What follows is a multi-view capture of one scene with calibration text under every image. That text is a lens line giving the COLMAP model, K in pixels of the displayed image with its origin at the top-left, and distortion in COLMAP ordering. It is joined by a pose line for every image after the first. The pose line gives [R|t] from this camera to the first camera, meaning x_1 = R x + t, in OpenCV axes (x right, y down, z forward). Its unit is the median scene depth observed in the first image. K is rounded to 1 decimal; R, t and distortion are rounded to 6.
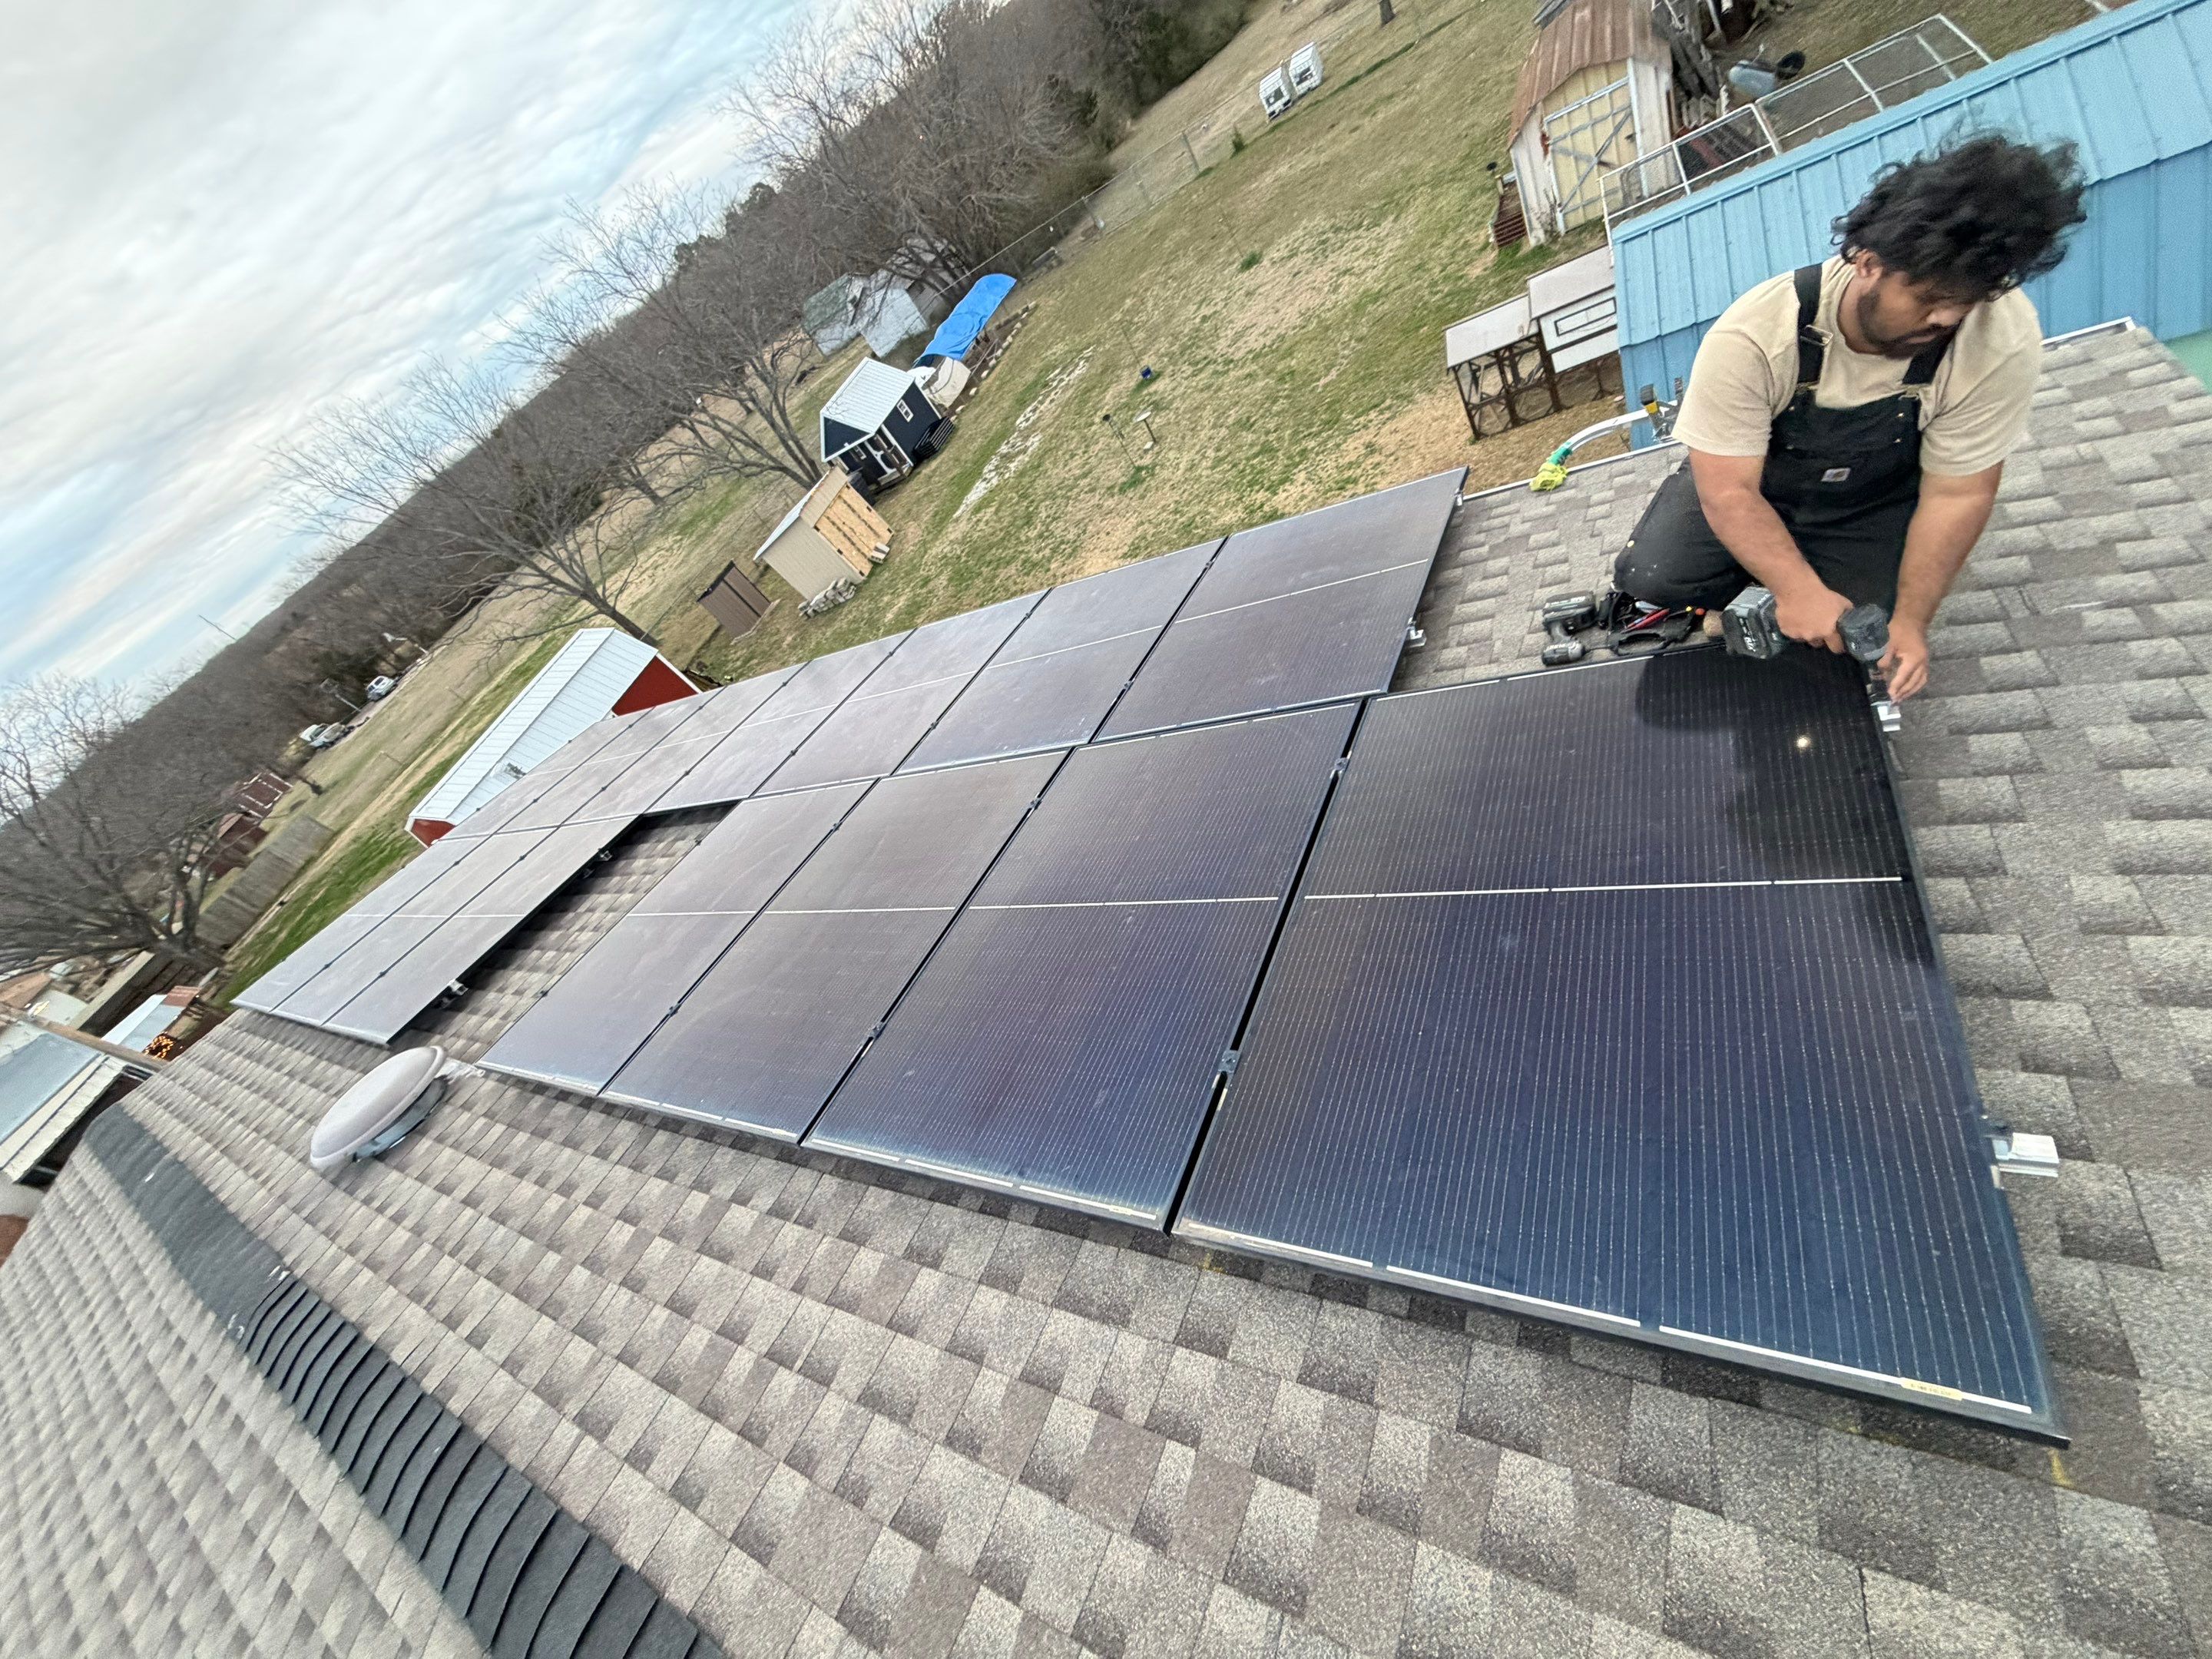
lens RADIAL K [[873.9, 0, 1095.7], [0, 873.9, 825.6], [0, 0, 1]] dist [-0.001122, -0.000032]
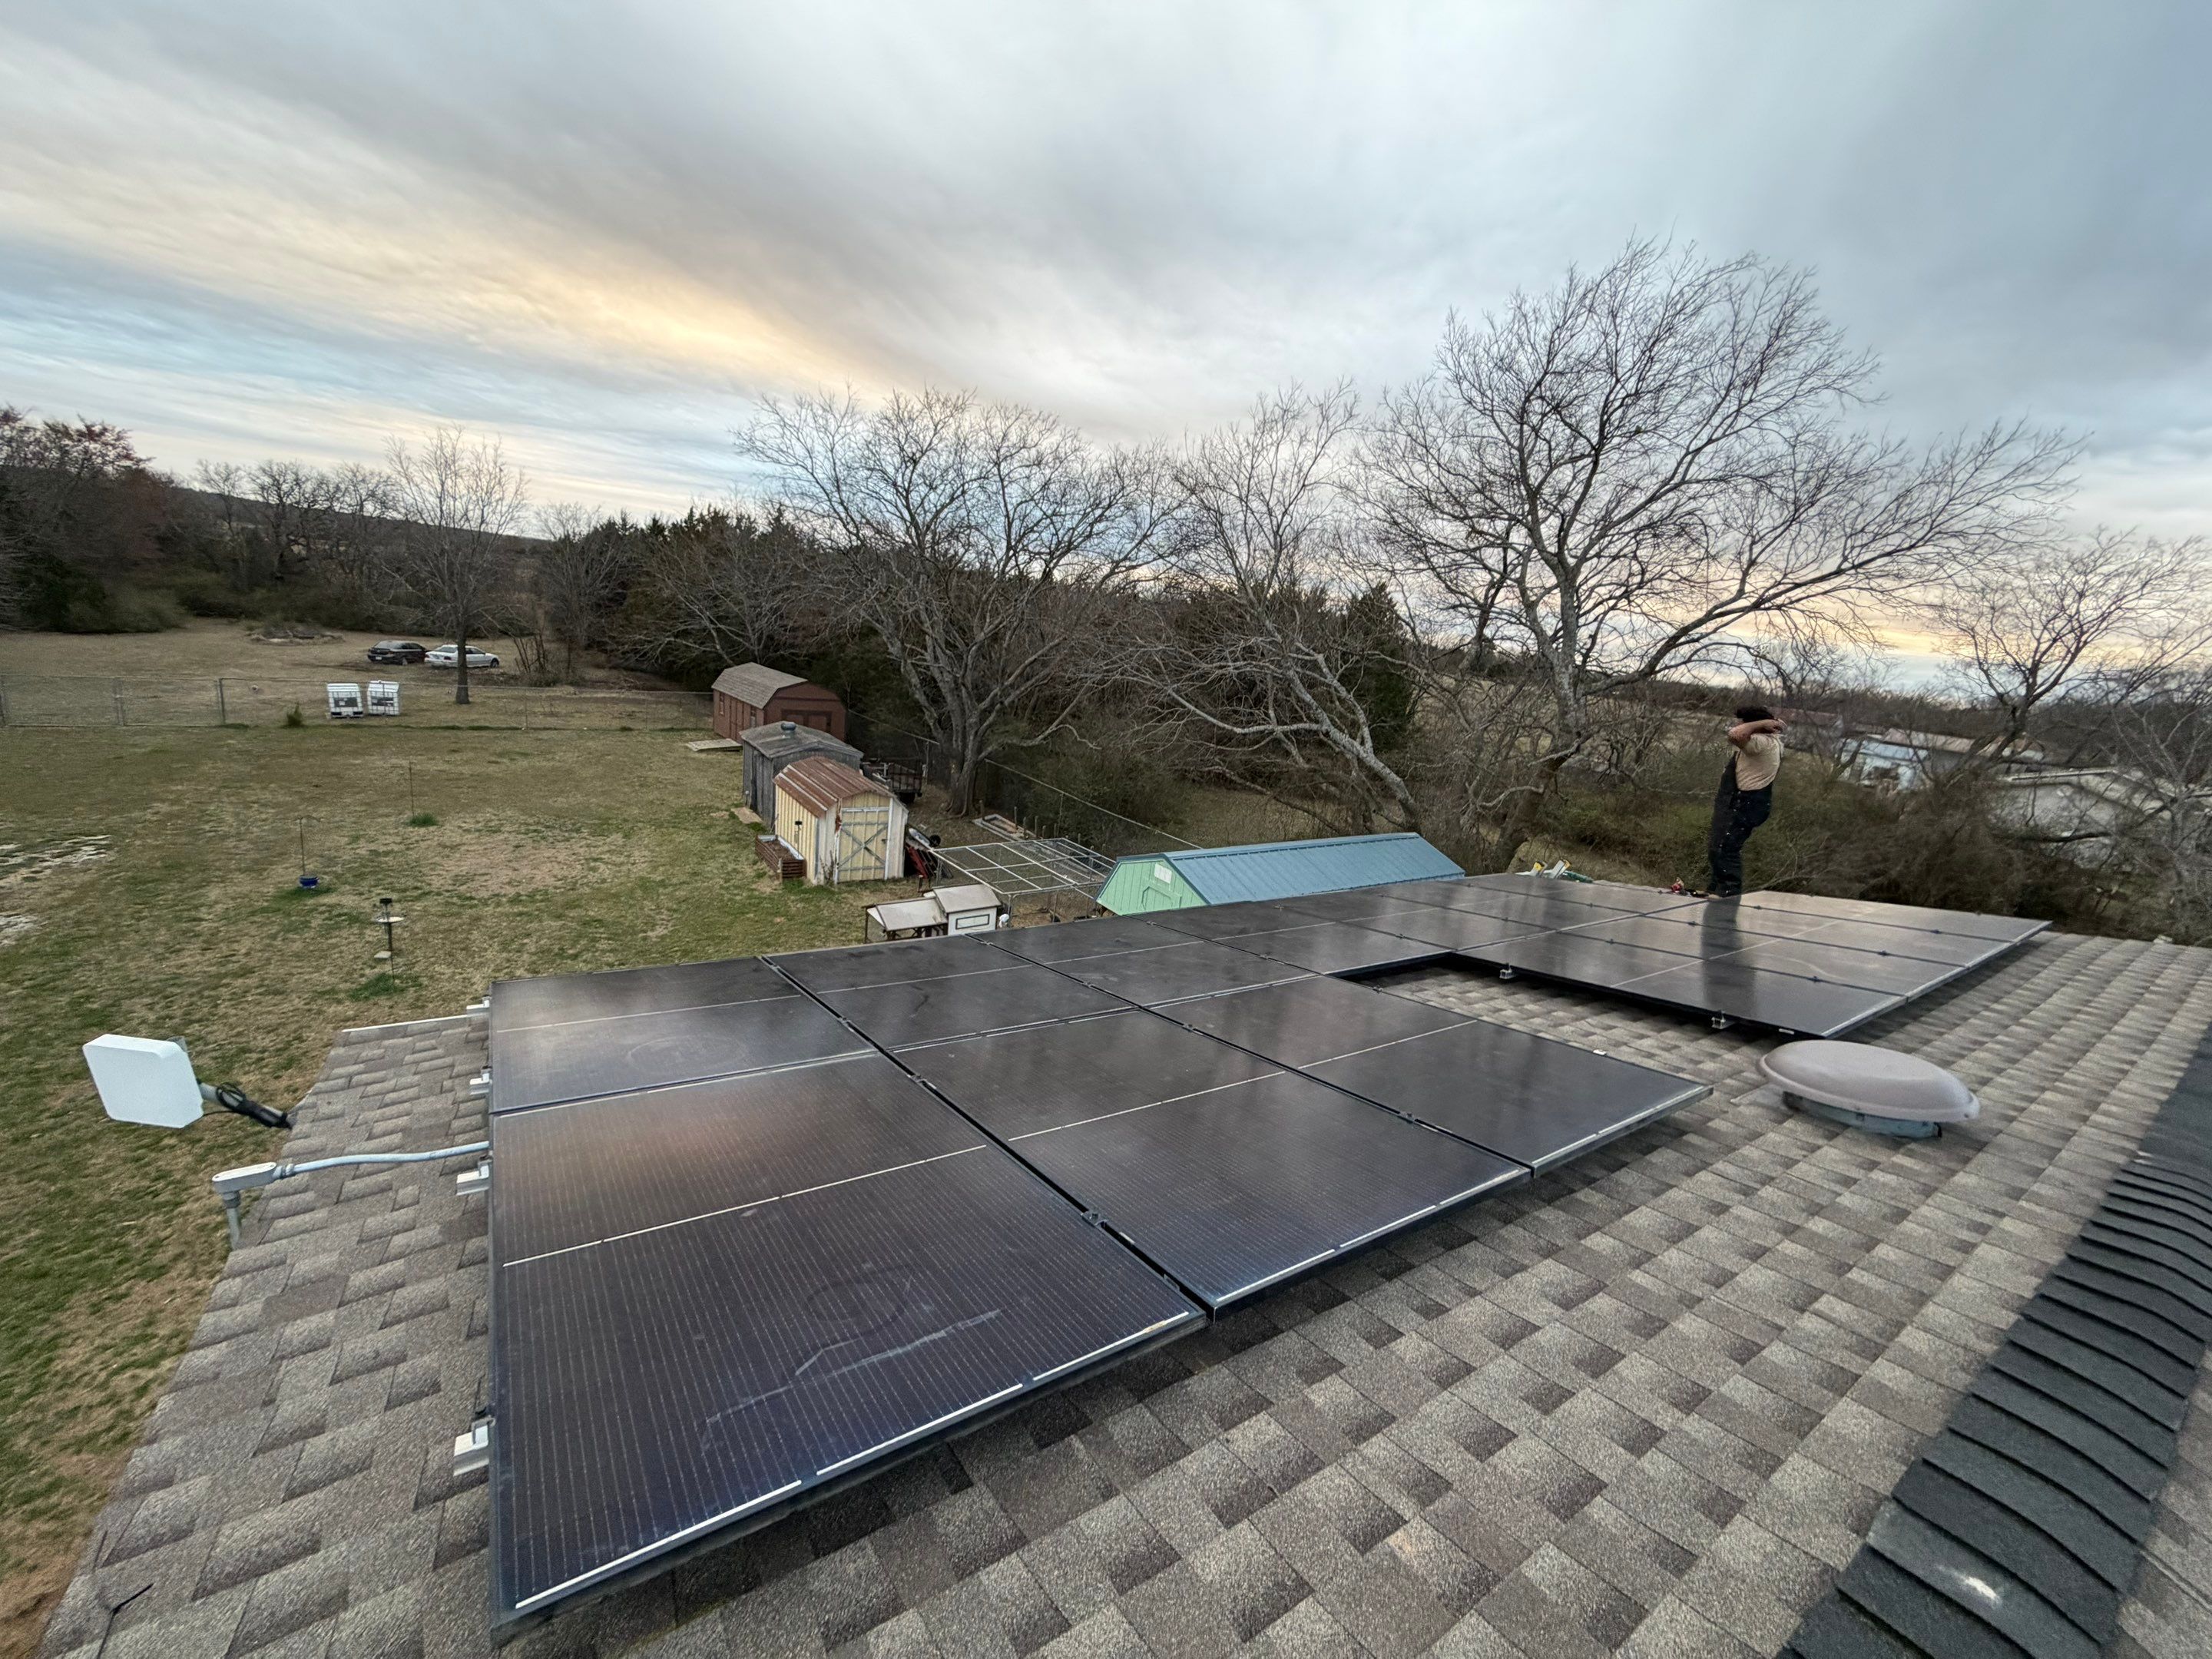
lens RADIAL K [[873.9, 0, 1094.1], [0, 873.9, 826.6], [0, 0, 1]] dist [-0.001122, -0.000032]
pose [[0.422544, 0.376101, 0.824624, -0.270185], [0.302886, 0.798932, -0.519585, 0.047657], [-0.854235, 0.469314, 0.223668, 0.188854]]
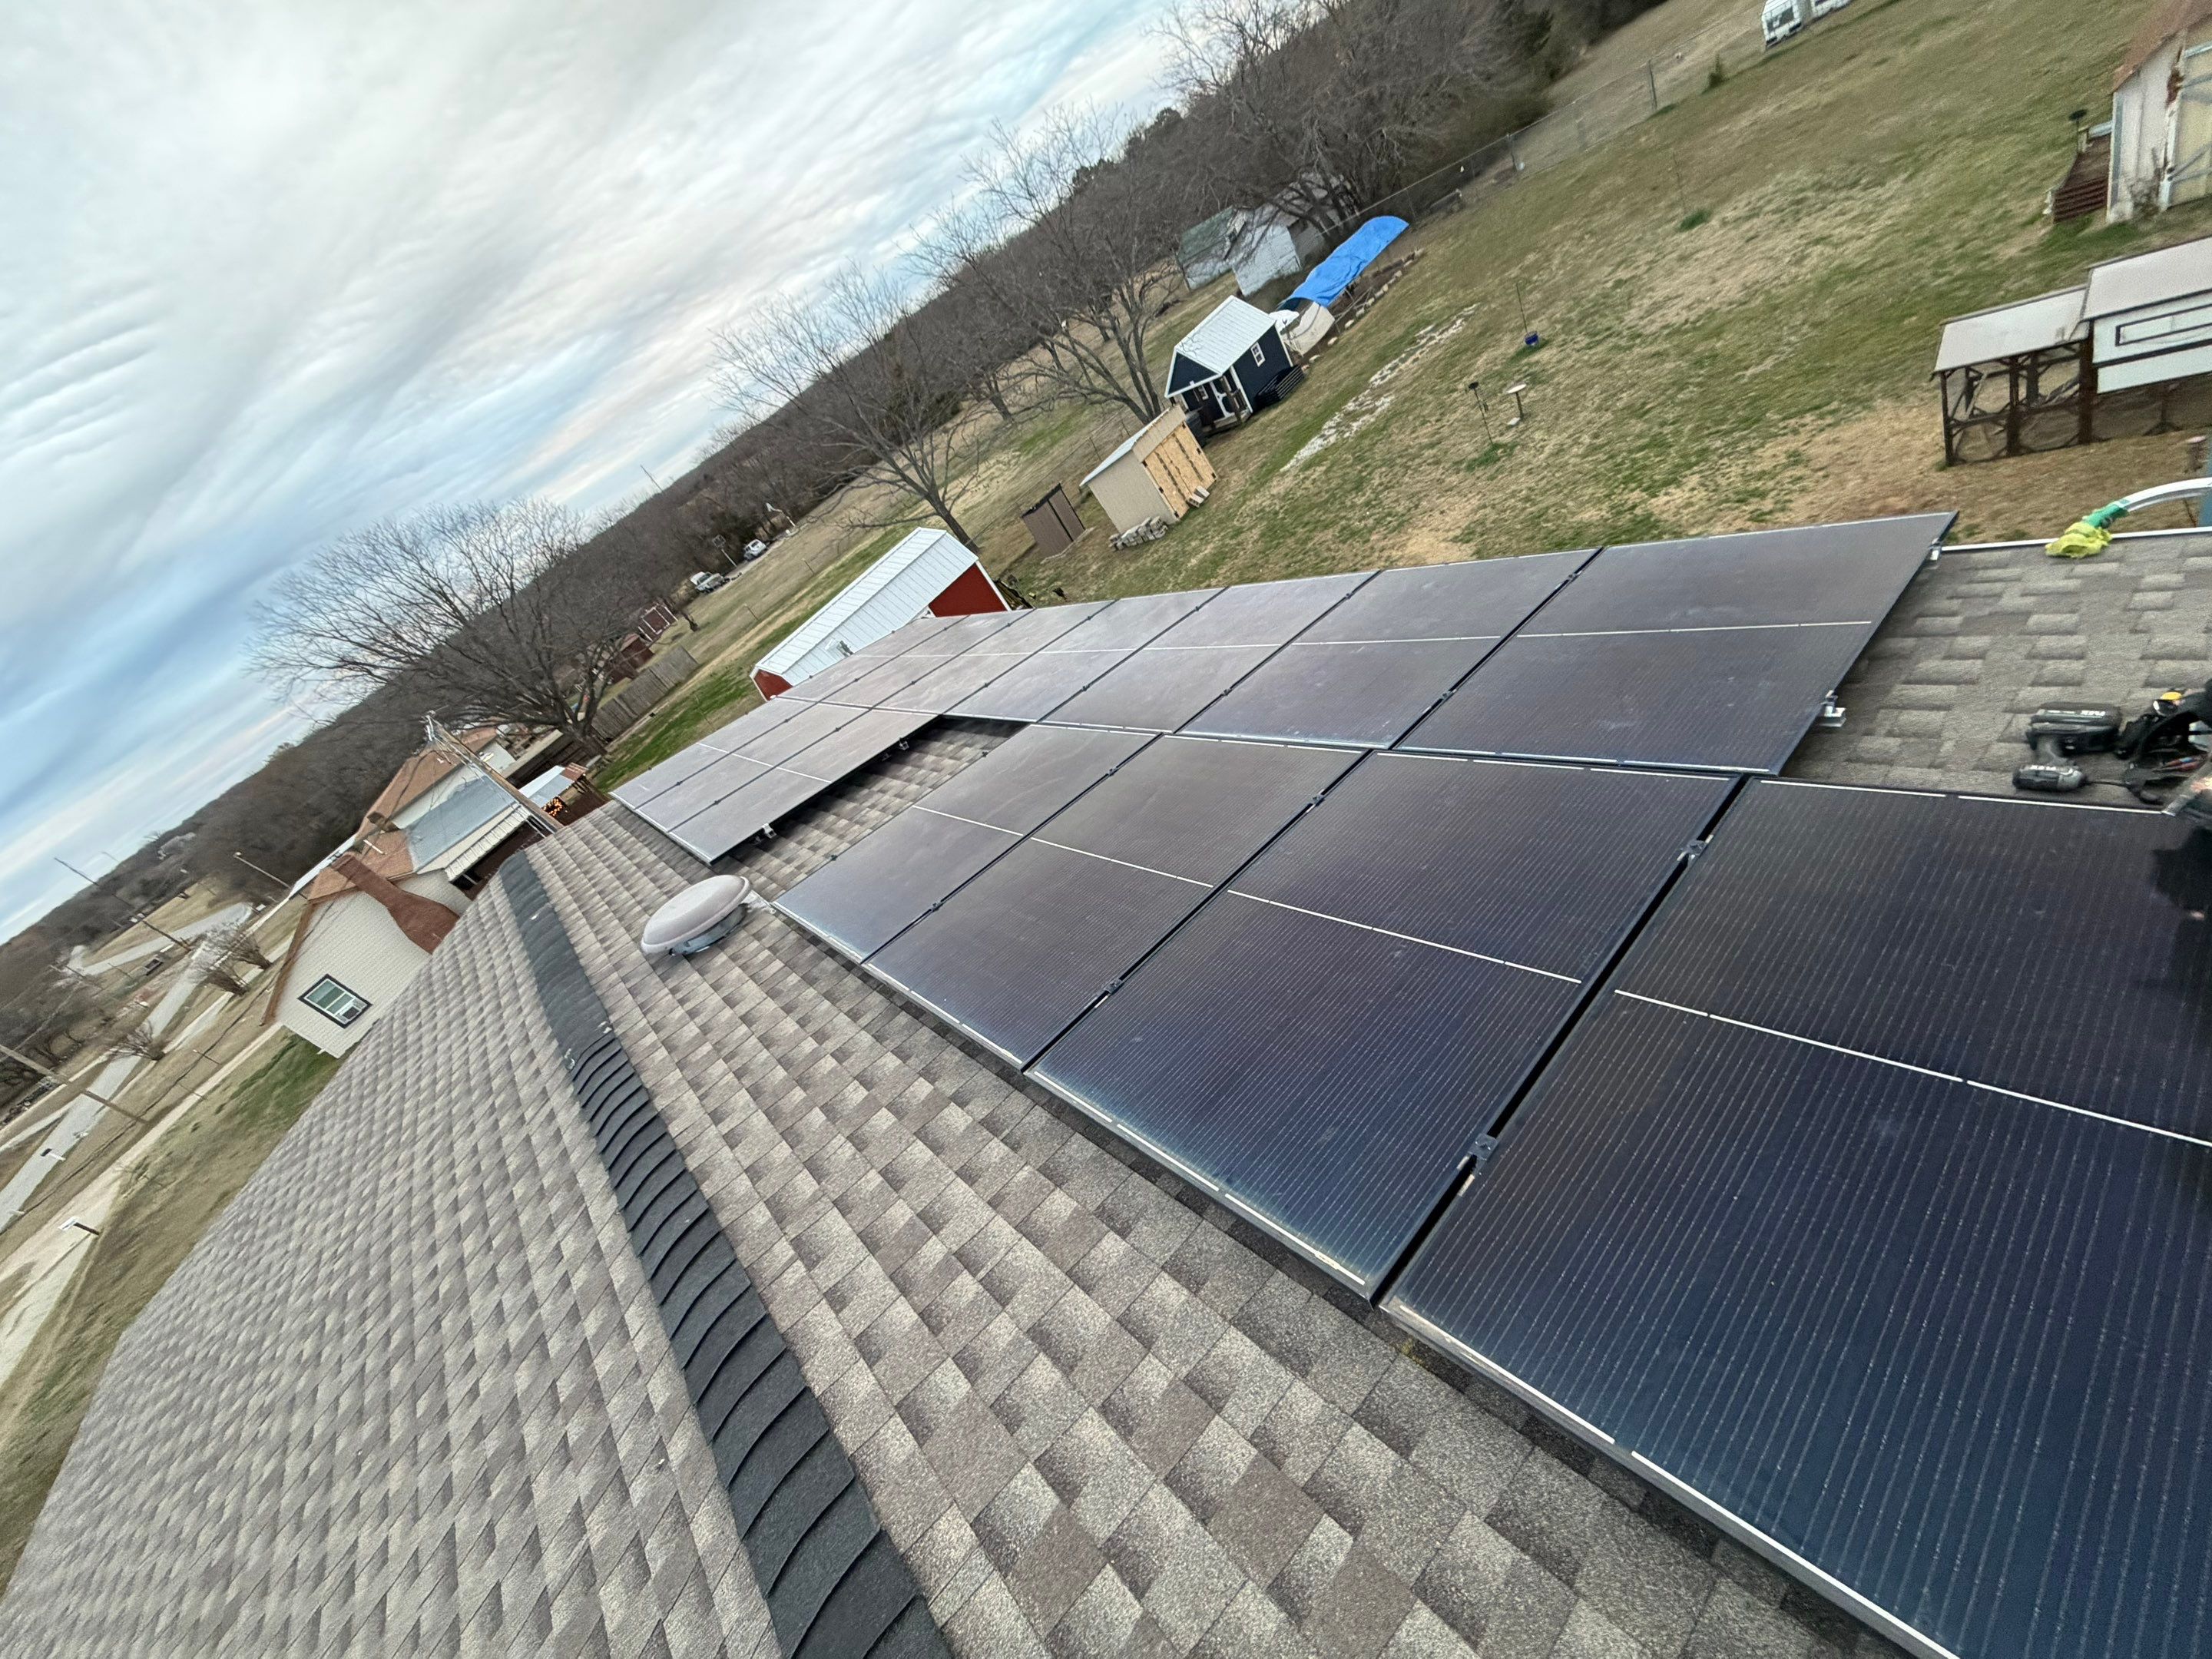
lens RADIAL K [[873.9, 0, 1096.9], [0, 873.9, 825.3], [0, 0, 1]] dist [-0.001122, -0.000032]
pose [[0.934571, 0.241537, -0.261222, -0.004537], [-0.227988, 0.970250, 0.081464, -0.002498], [0.273127, -0.016578, 0.961835, 0.001567]]
